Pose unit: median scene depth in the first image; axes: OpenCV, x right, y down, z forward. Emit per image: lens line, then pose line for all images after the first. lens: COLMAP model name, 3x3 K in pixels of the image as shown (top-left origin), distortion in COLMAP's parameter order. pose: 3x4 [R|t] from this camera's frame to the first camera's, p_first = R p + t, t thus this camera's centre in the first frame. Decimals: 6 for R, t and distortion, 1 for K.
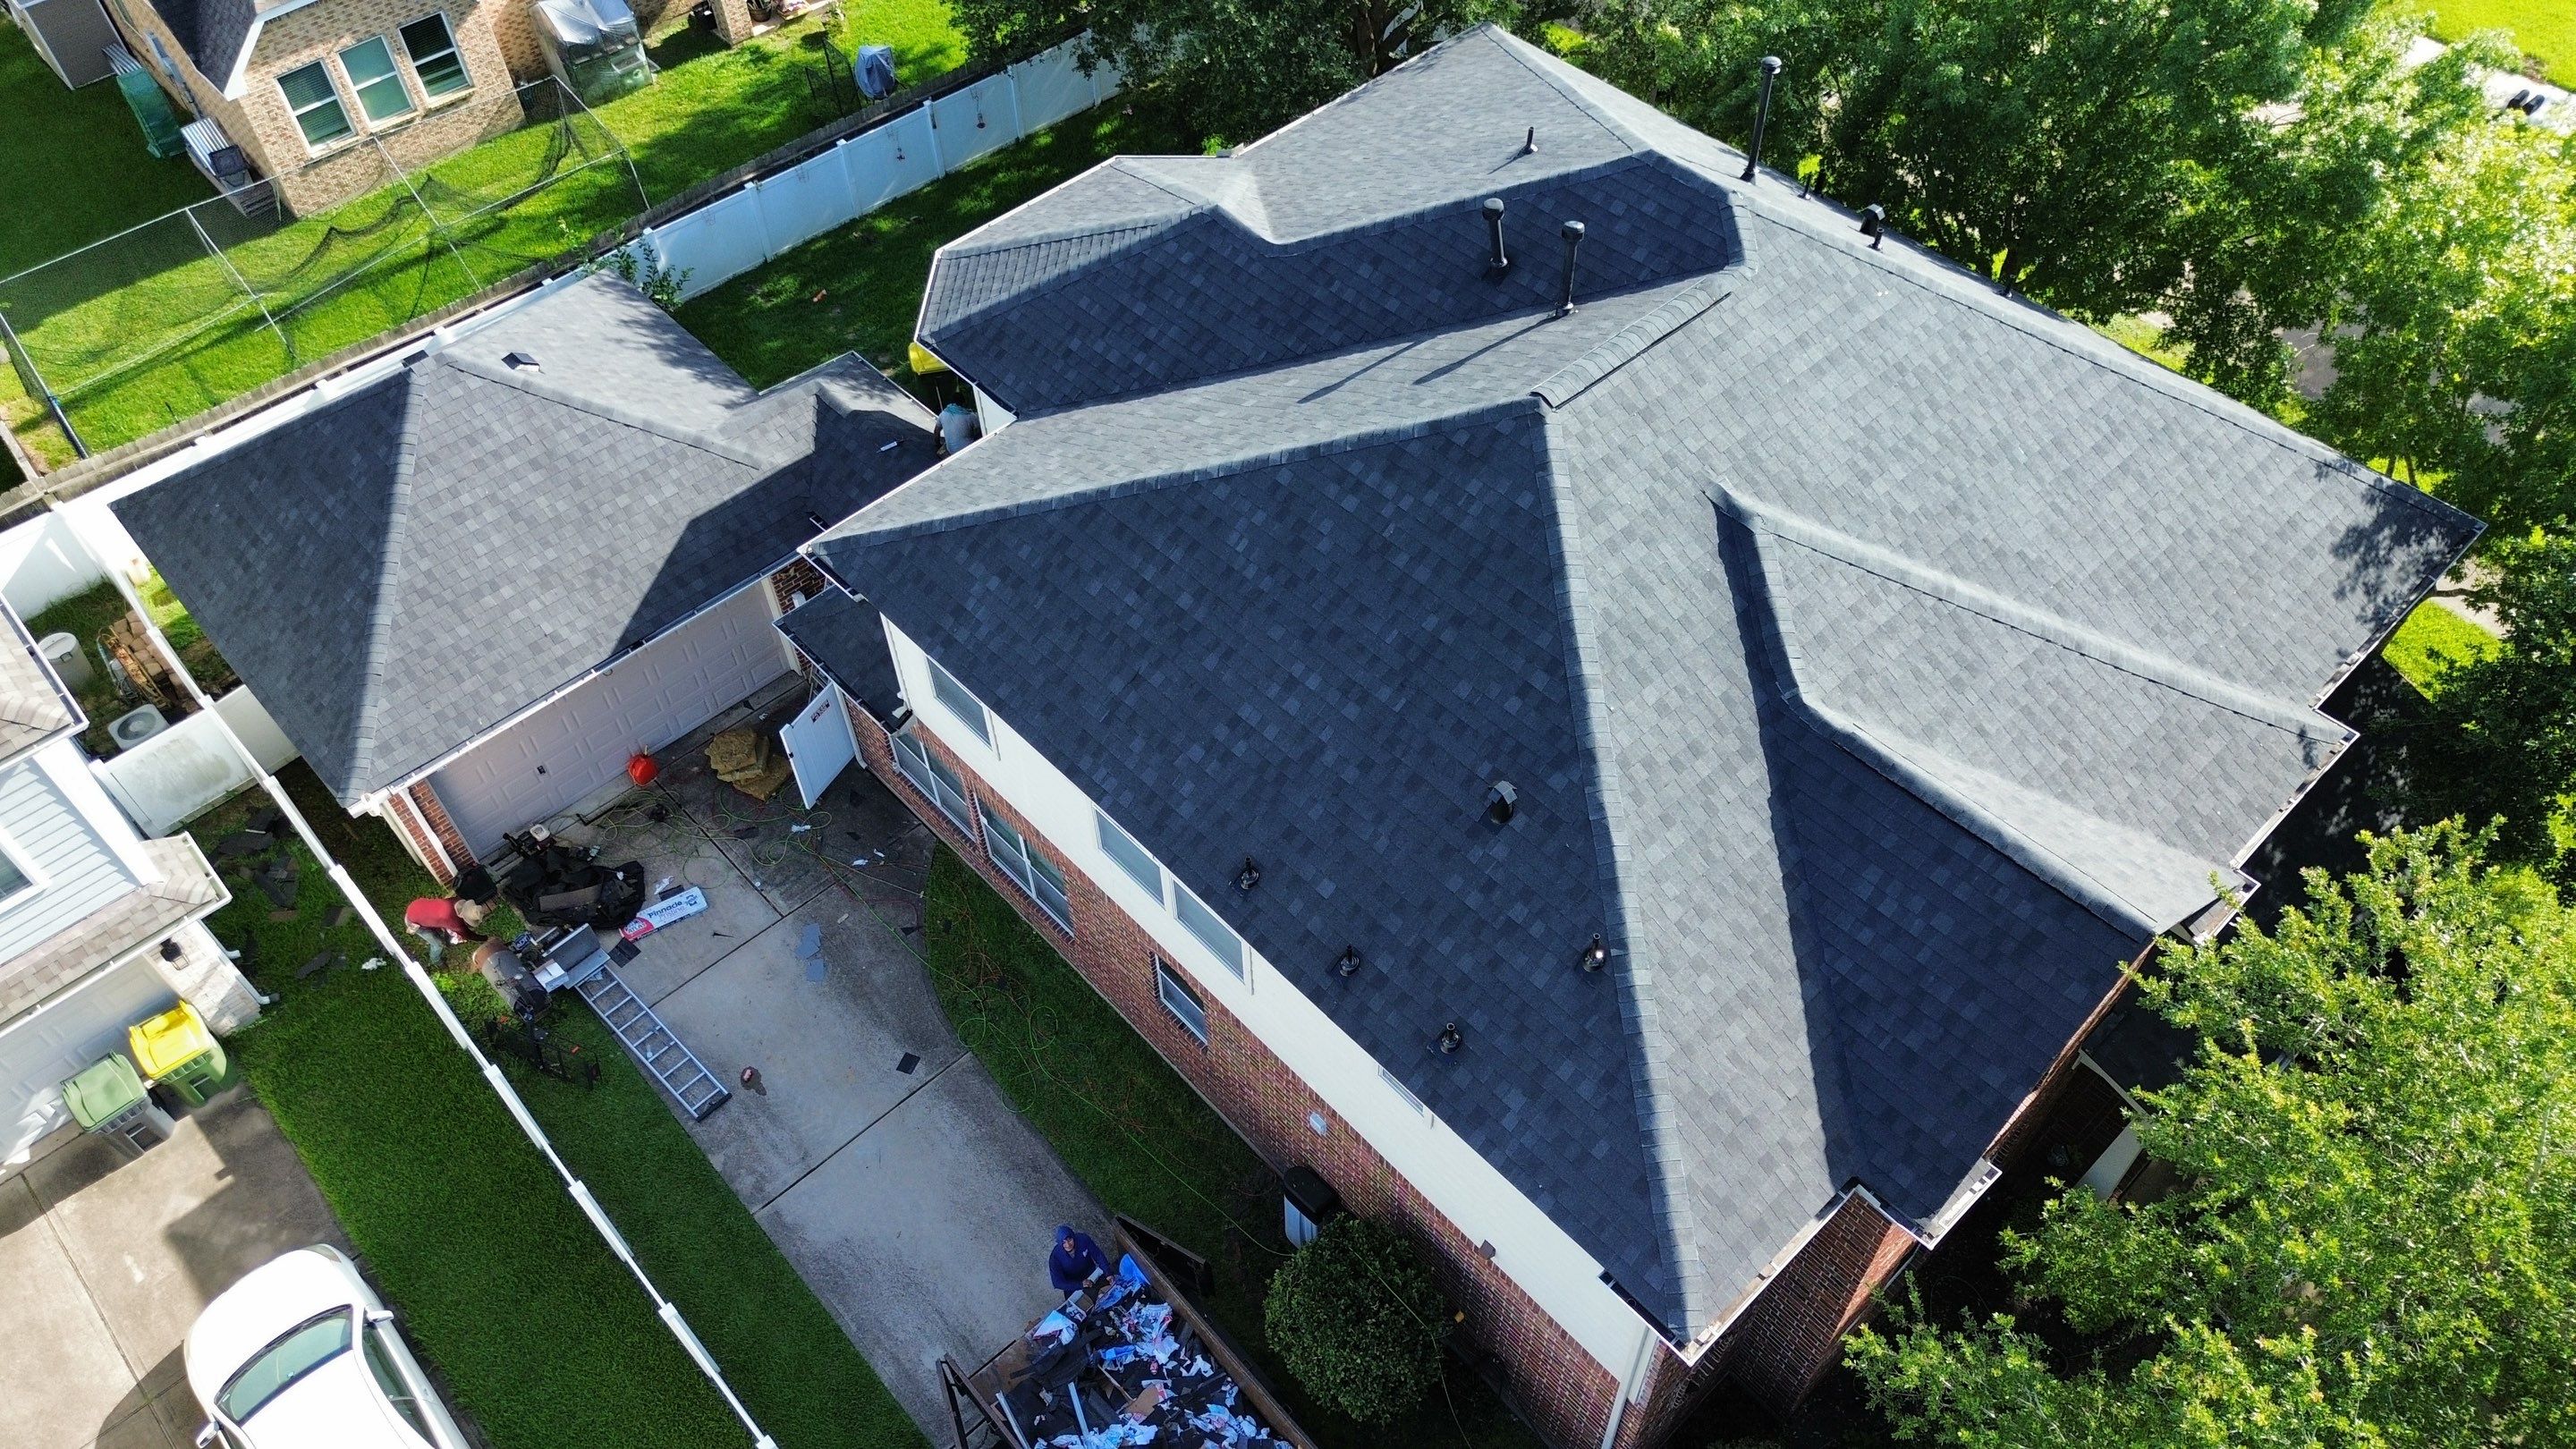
lens RADIAL K [[1818.9, 0, 1298.1], [0, 1818.9, 732.0], [0, 0, 1]] dist [0.084029, -0.087699]
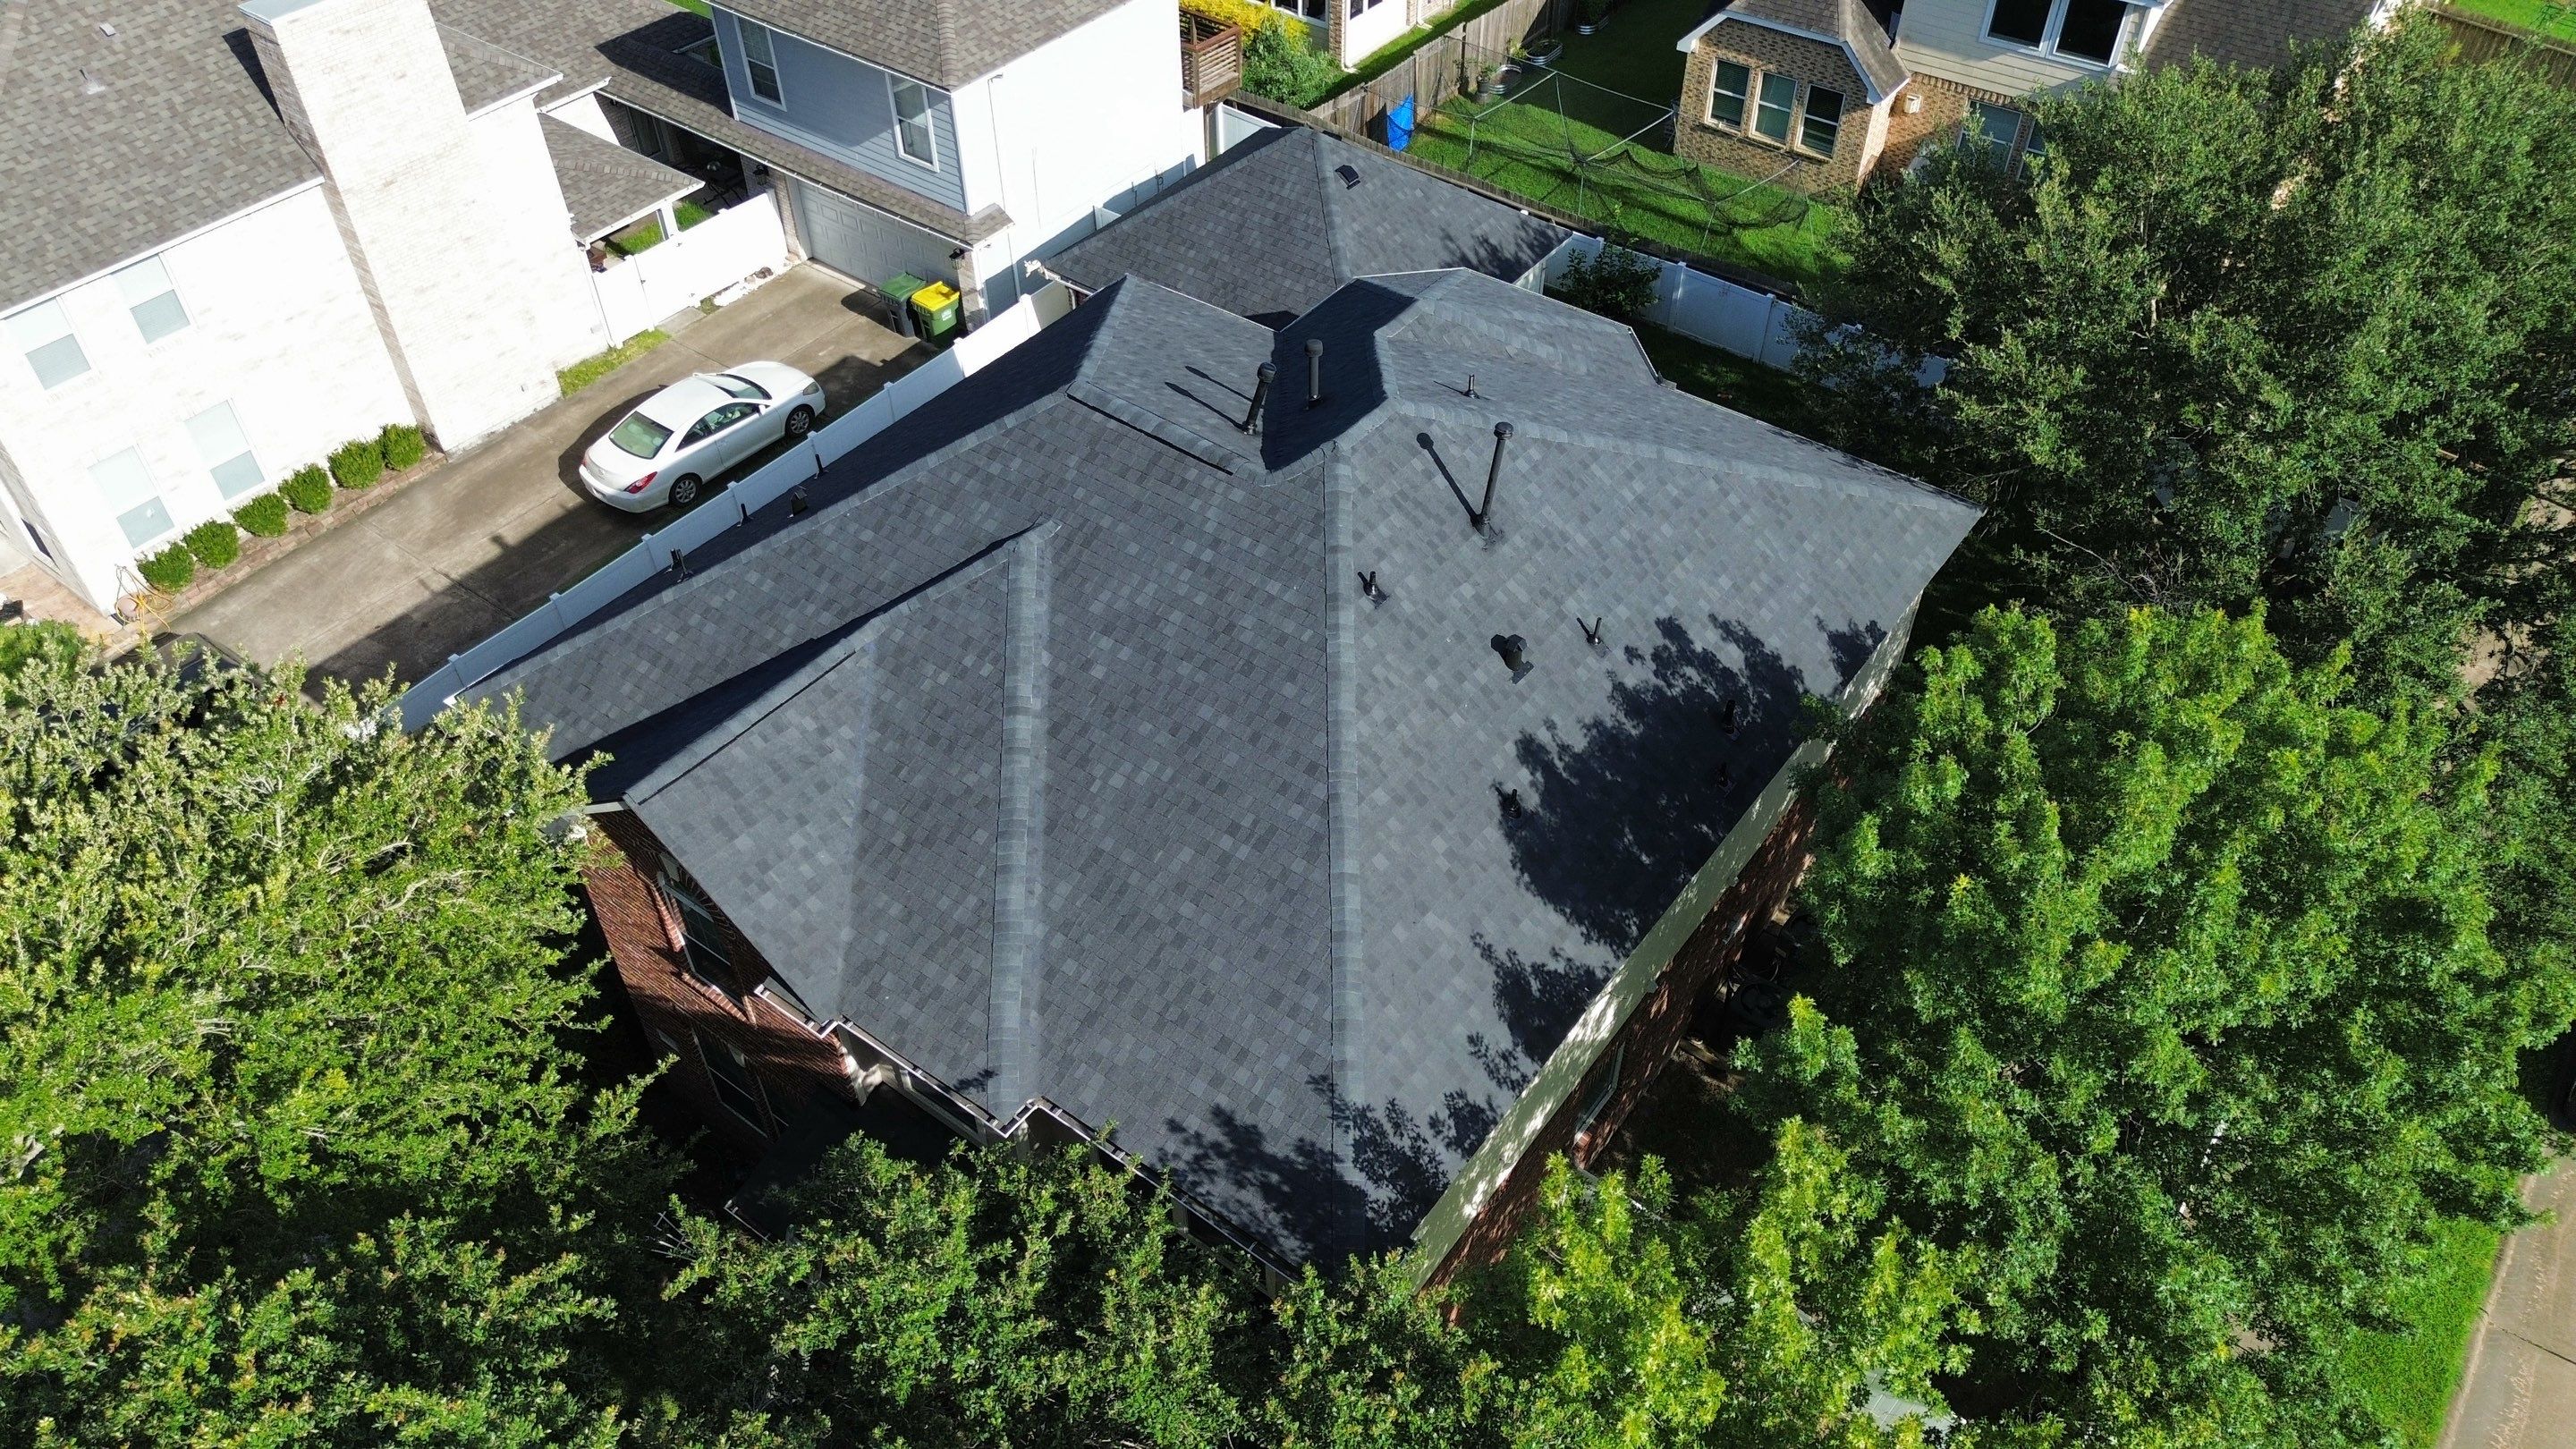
lens RADIAL K [[1818.9, 0, 1293.5], [0, 1818.9, 745.5], [0, 0, 1]] dist [0.084029, -0.087699]
pose [[0.167698, 0.698471, -0.695712, 1.094266], [-0.761826, 0.539719, 0.358225, -0.555930], [0.625699, 0.469938, 0.622623, 0.385596]]
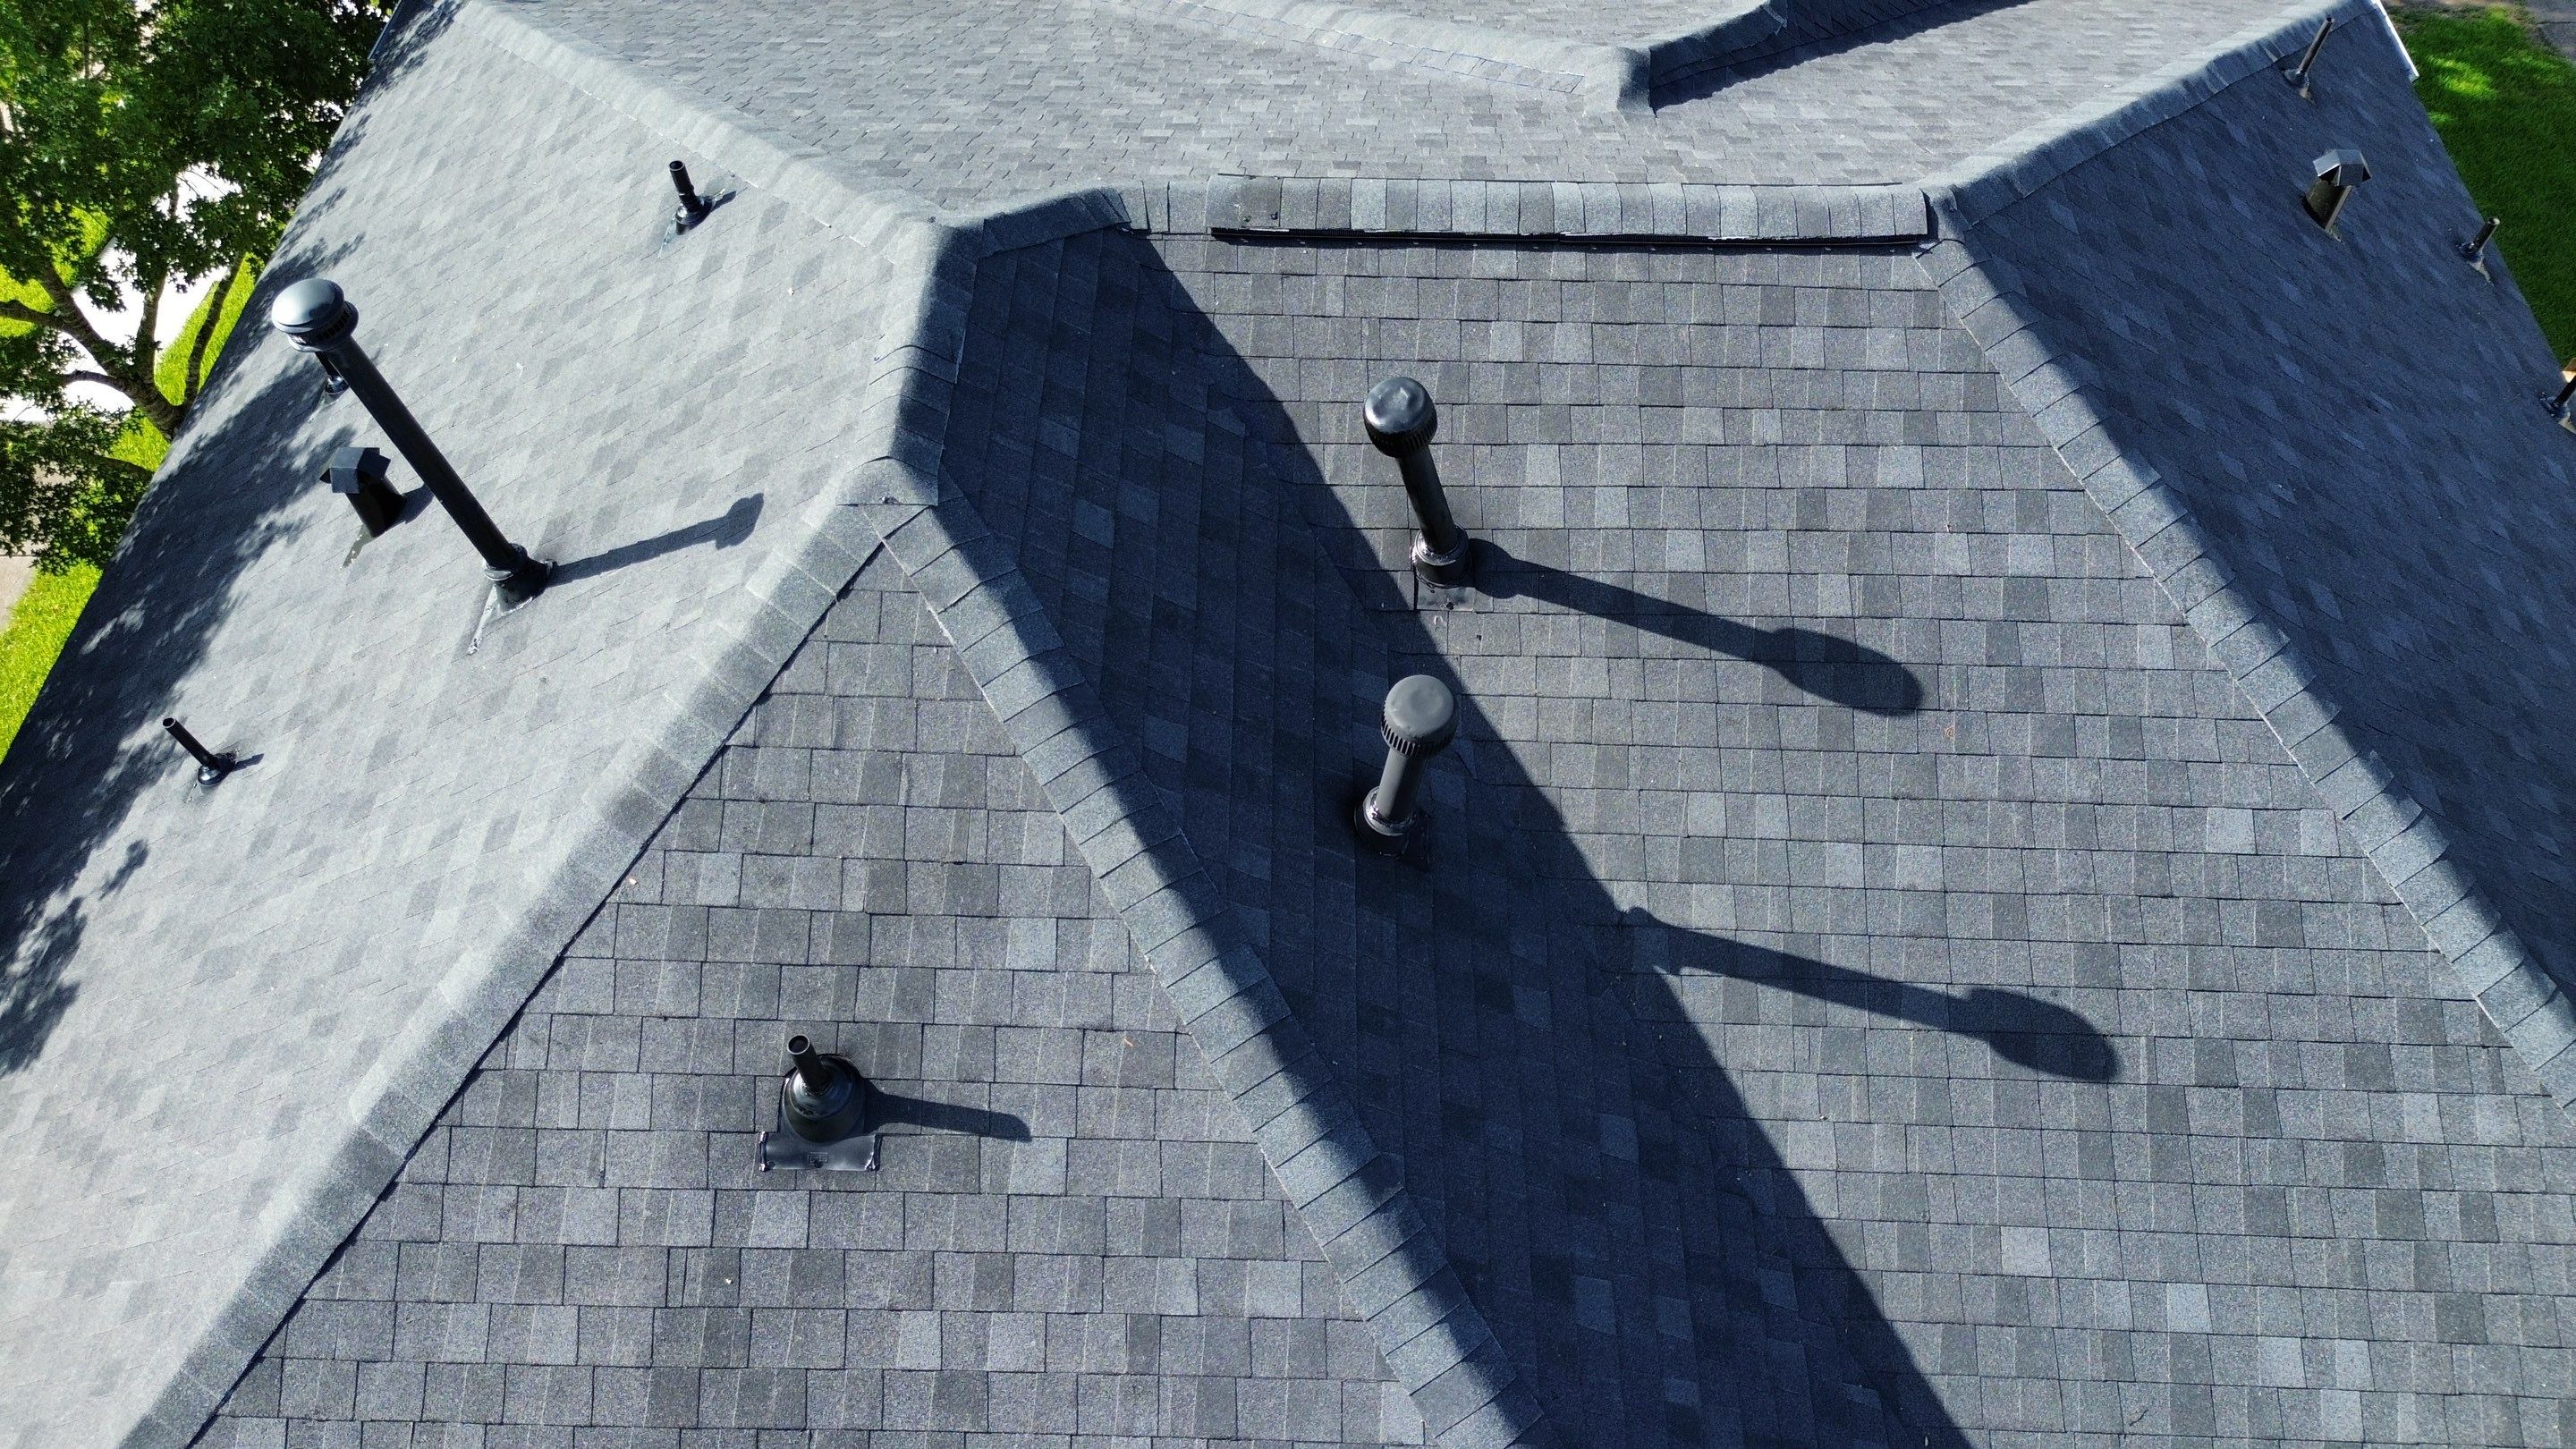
lens RADIAL K [[1818.9, 0, 1292.2], [0, 1818.9, 737.2], [0, 0, 1]] dist [0.084029, -0.087699]
pose [[-0.703999, -0.562522, 0.433537, -0.002400], [0.564705, -0.073181, 0.822042, -0.523282], [-0.430690, 0.823537, 0.369178, 0.909813]]
